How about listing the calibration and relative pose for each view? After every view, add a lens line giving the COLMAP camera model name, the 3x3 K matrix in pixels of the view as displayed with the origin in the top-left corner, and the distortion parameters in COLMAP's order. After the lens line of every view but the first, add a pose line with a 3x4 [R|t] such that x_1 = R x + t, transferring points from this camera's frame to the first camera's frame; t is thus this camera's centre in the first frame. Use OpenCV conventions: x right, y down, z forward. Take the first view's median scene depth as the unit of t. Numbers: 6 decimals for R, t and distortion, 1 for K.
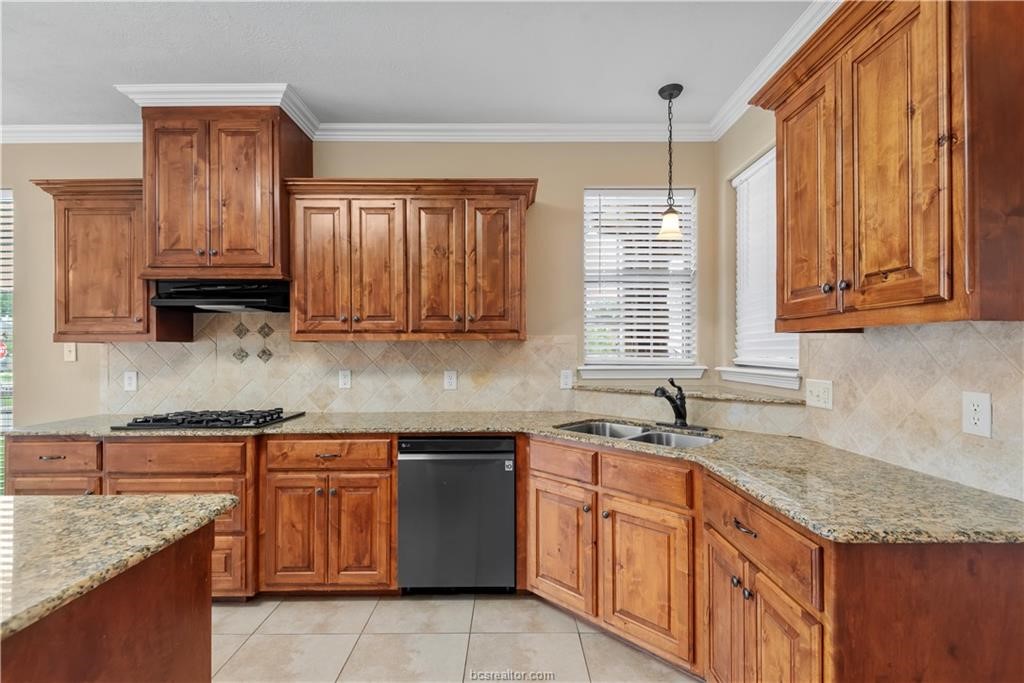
lens RADIAL K [[460.5, 0, 513.7], [0, 460.5, 349.0], [0, 0, 1]] dist [0.001320, 0.000137]
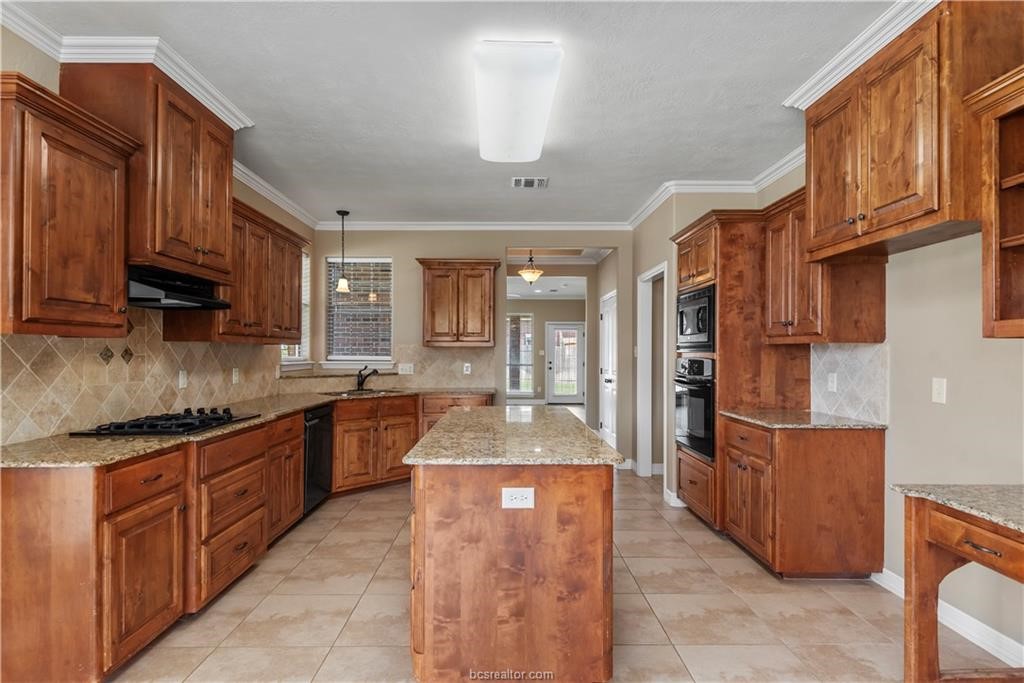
lens RADIAL K [[531.5, 0, 509.3], [0, 531.5, 349.3], [0, 0, 1]] dist [0.031652, -0.023414]
pose [[-0.007368, 0.010456, 0.999918, -1.746109], [-0.006088, 0.999926, -0.010501, 0.010047], [-0.999954, -0.006165, -0.007304, 0.332442]]
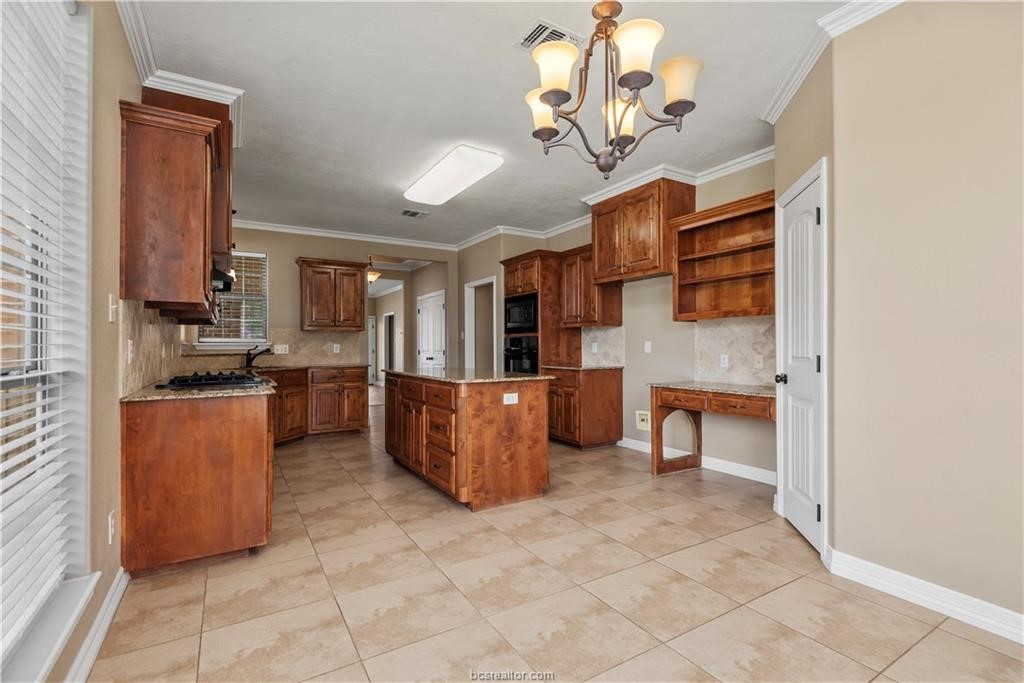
lens RADIAL K [[464.6, 0, 512.0], [0, 464.6, 341.5], [0, 0, 1]] dist [0.031906, -0.018919]
pose [[-0.514067, 0.017108, 0.857580, -2.084757], [0.004882, 0.999843, -0.017020, 0.077443], [-0.857736, -0.004563, -0.514070, 0.963697]]
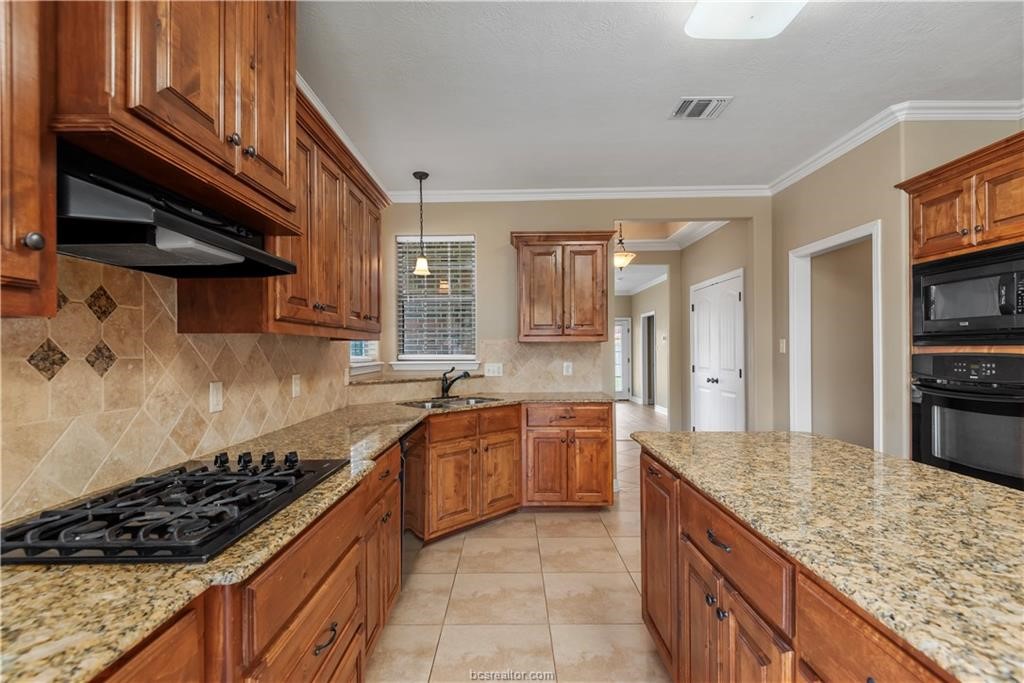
lens RADIAL K [[465.2, 0, 509.4], [0, 465.2, 348.6], [0, 0, 1]] dist [0.033863, -0.019779]
pose [[0.007886, 0.006637, 0.999947, -1.116194], [0.003365, 0.999972, -0.006664, 0.008913], [-0.999963, 0.003418, 0.007863, 0.683040]]
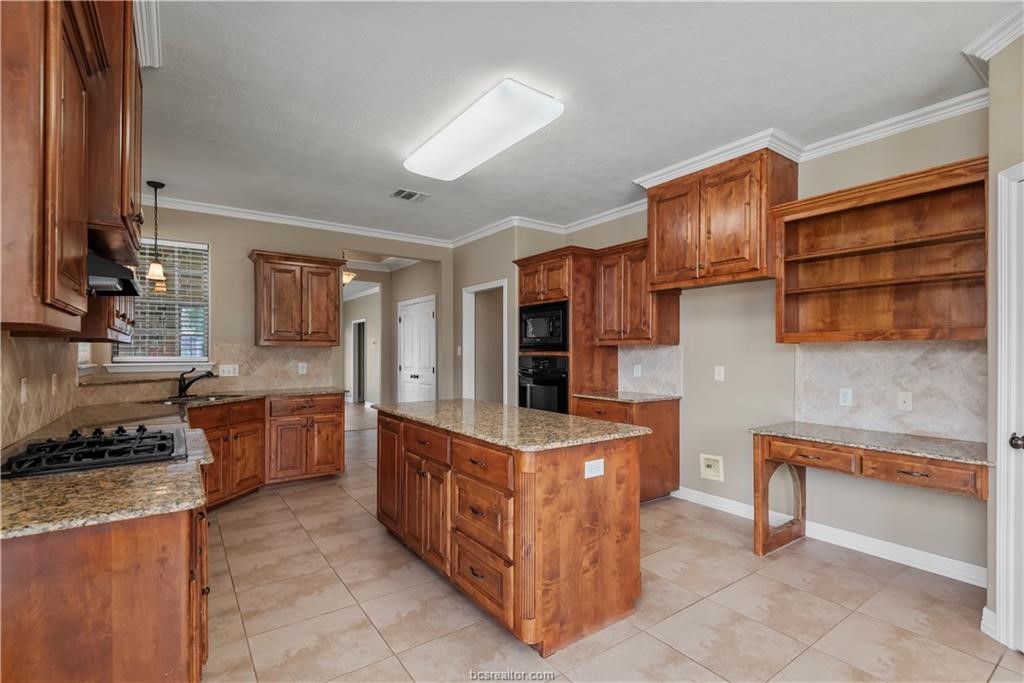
lens RADIAL K [[468.4, 0, 510.8], [0, 468.4, 350.8], [0, 0, 1]] dist [0.032136, -0.018568]
pose [[-0.576138, 0.006818, 0.817324, -1.583368], [0.000128, 0.999966, -0.008251, 0.011655], [-0.817352, -0.004649, -0.576119, 0.910373]]
